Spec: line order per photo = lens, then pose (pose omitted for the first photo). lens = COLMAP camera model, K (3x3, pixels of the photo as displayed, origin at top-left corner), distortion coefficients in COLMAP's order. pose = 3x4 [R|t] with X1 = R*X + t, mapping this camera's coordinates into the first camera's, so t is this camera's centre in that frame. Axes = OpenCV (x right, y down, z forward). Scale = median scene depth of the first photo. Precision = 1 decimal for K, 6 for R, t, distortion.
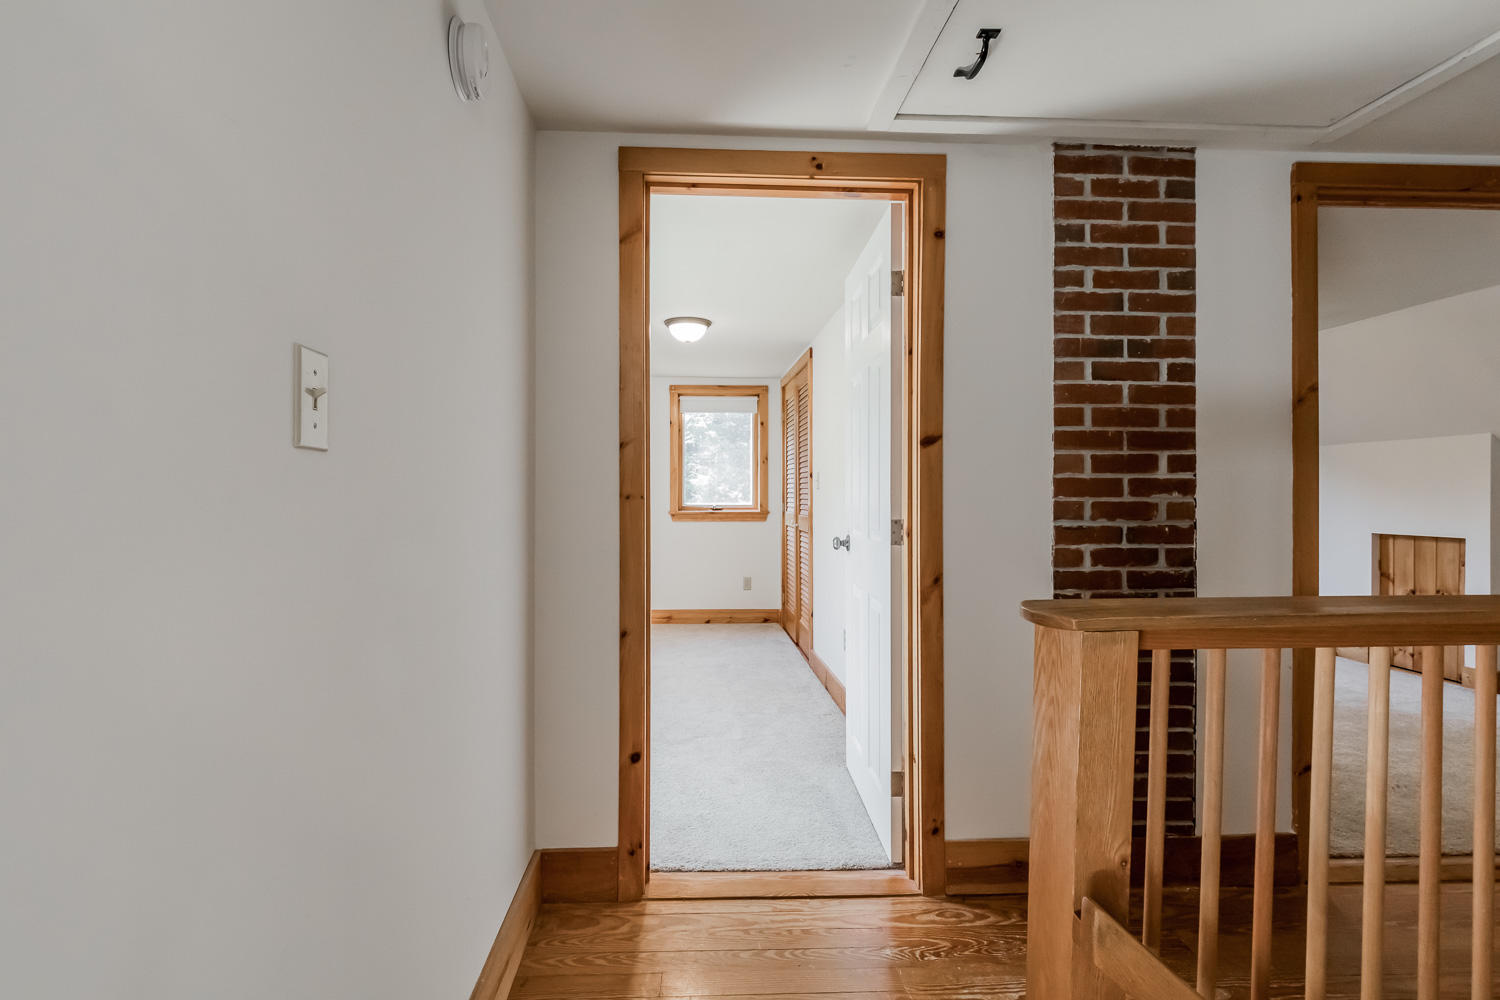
lens RADIAL K [[704.8, 0, 750.0], [0, 704.8, 500.0], [0, 0, 1]] dist [0.000072, -0.000199]
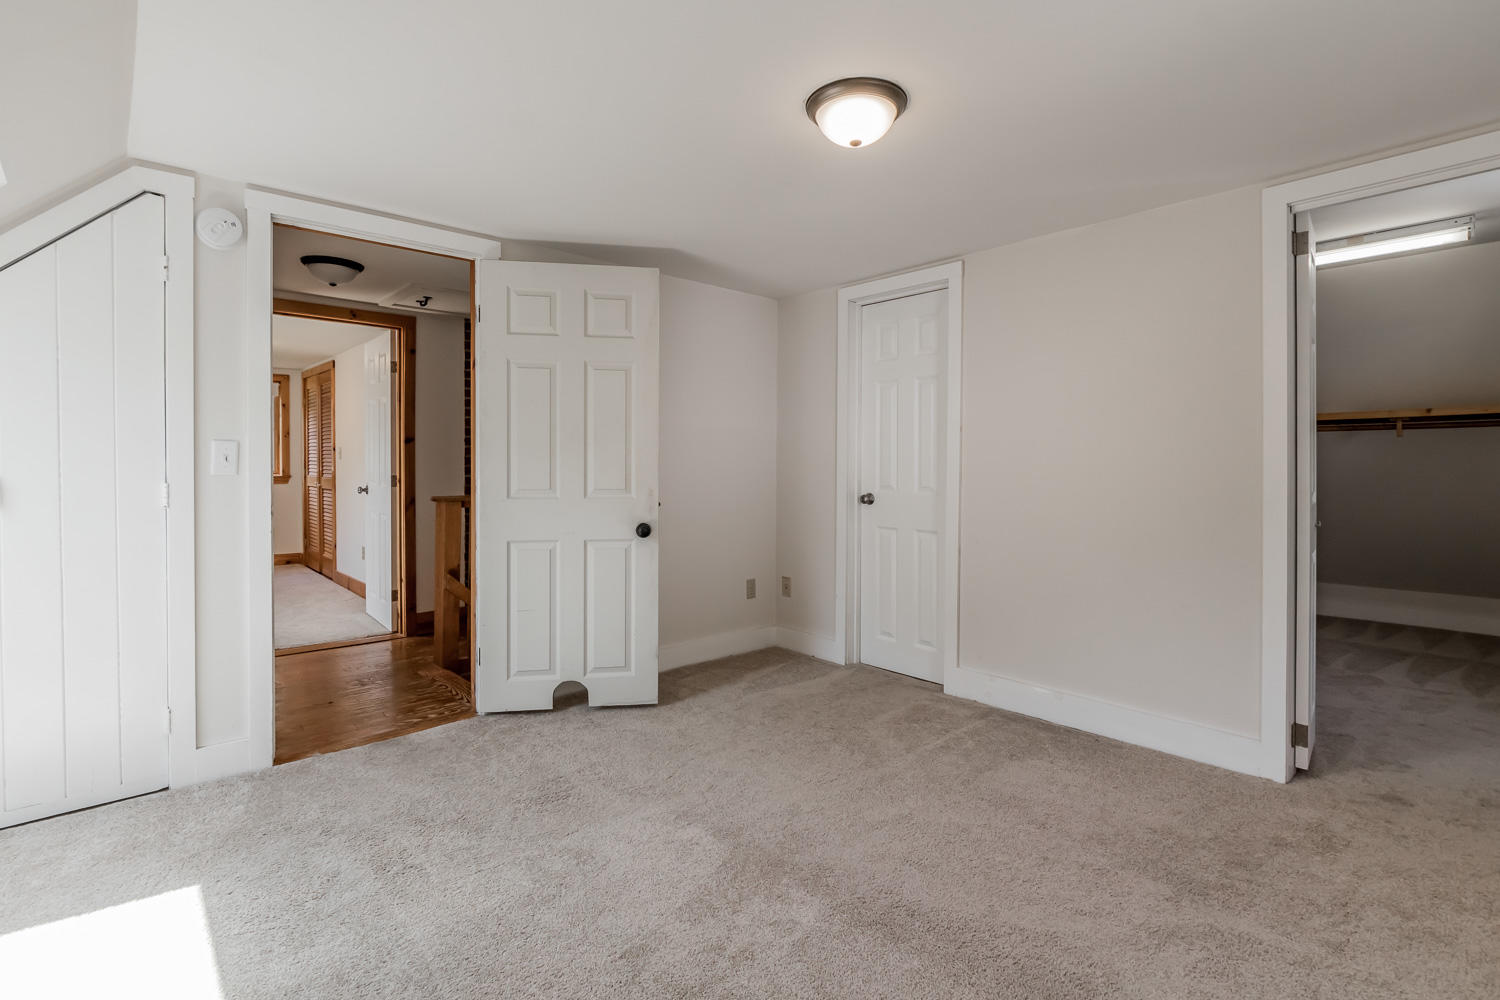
lens RADIAL K [[704.4, 0, 743.1], [0, 704.4, 486.8], [0, 0, 1]] dist [0.000798, 0.000163]
pose [[0.799092, -0.007784, 0.601158, -0.092073], [-0.007007, 0.999728, 0.022258, 0.002949], [-0.601168, -0.021998, 0.798820, -0.535953]]
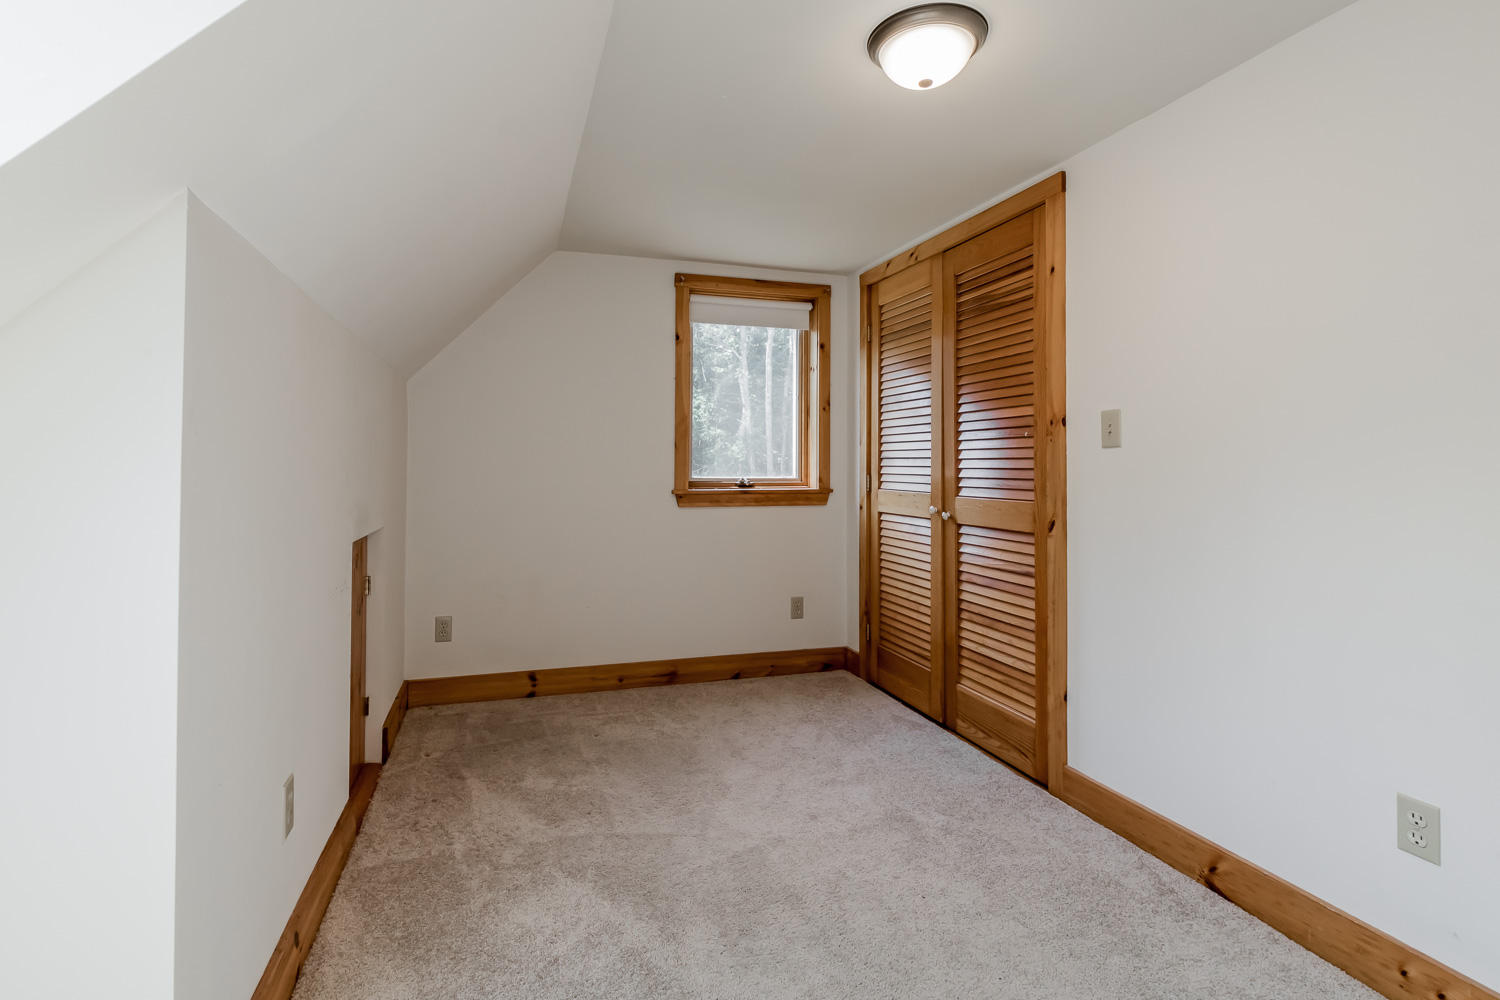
lens RADIAL K [[671.7, 0, 756.8], [0, 671.7, 468.2], [0, 0, 1]] dist [-0.000075, 0.000005]
pose [[0.964476, 0.005024, 0.264123, -0.210445], [-0.003275, 0.999970, -0.007064, 0.002632], [-0.264150, 0.005948, 0.964463, 0.492993]]
